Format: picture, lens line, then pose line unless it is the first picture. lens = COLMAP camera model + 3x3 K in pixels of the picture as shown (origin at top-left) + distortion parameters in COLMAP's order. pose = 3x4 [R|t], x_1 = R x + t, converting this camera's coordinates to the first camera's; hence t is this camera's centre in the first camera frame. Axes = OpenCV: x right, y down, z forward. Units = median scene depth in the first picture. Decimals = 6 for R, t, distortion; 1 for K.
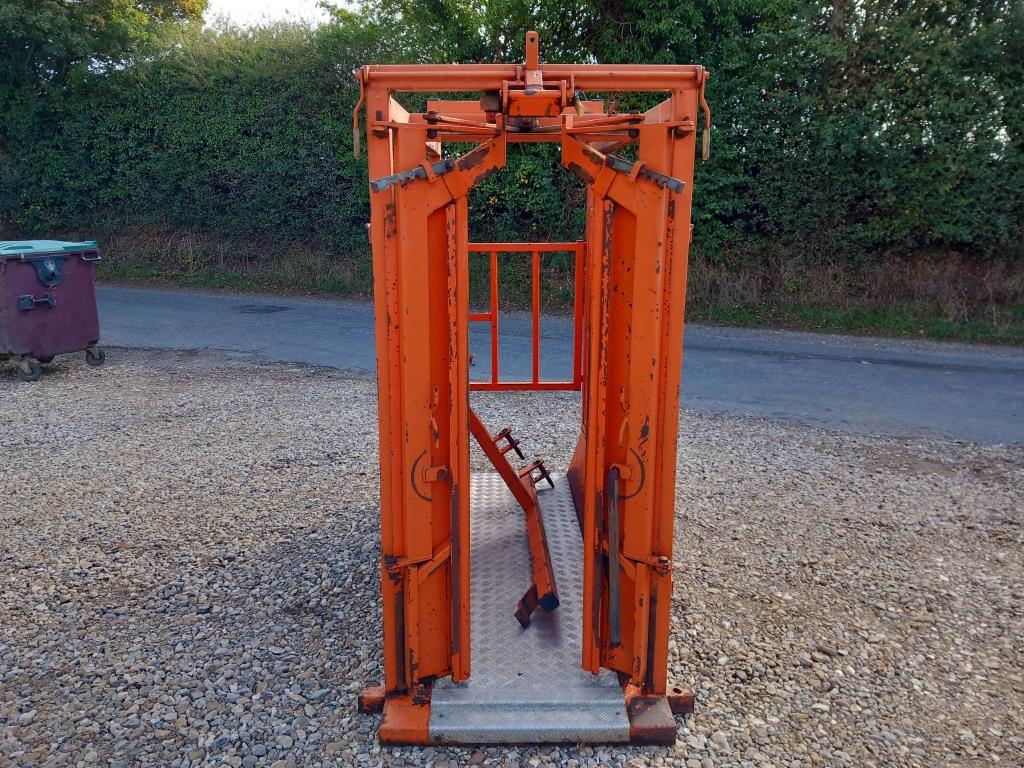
lens RADIAL K [[807.3, 0, 507.2], [0, 807.3, 382.1], [0, 0, 1]] dist [0.011133, -0.016746]
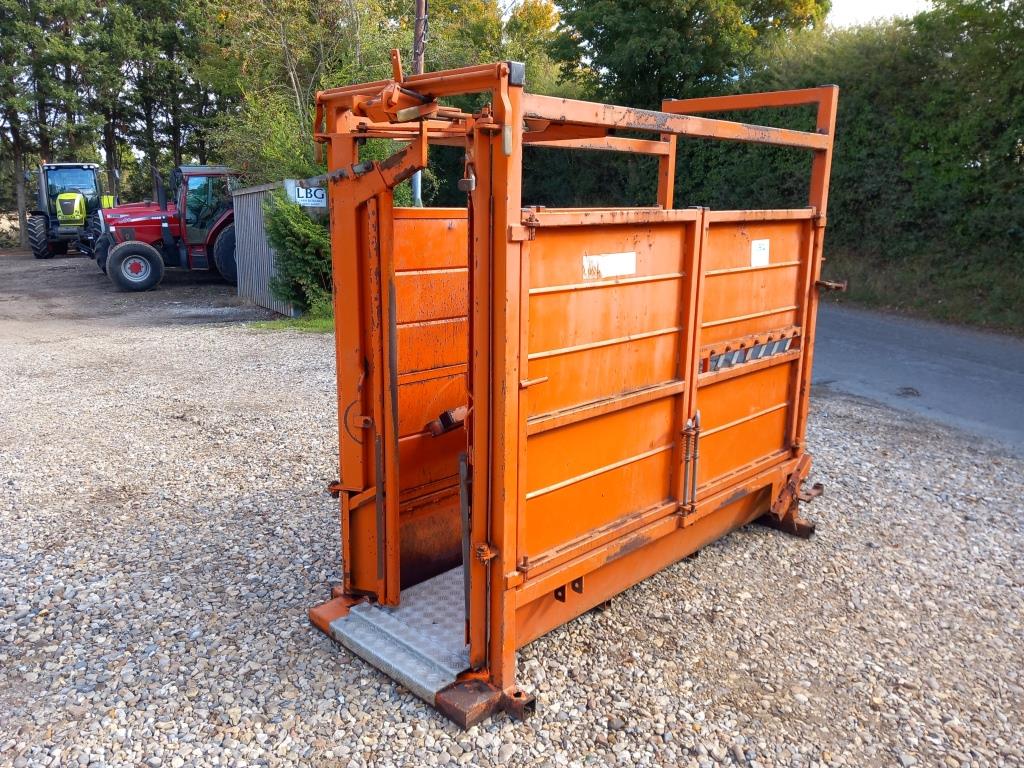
lens RADIAL K [[807.3, 0, 513.5], [0, 807.3, 387.4], [0, 0, 1]] dist [0.011133, -0.016746]
pose [[0.699577, 0.169139, -0.694250, 0.621737], [-0.168217, 0.983258, 0.070042, -0.041442], [0.694475, 0.067785, 0.716317, 0.198025]]
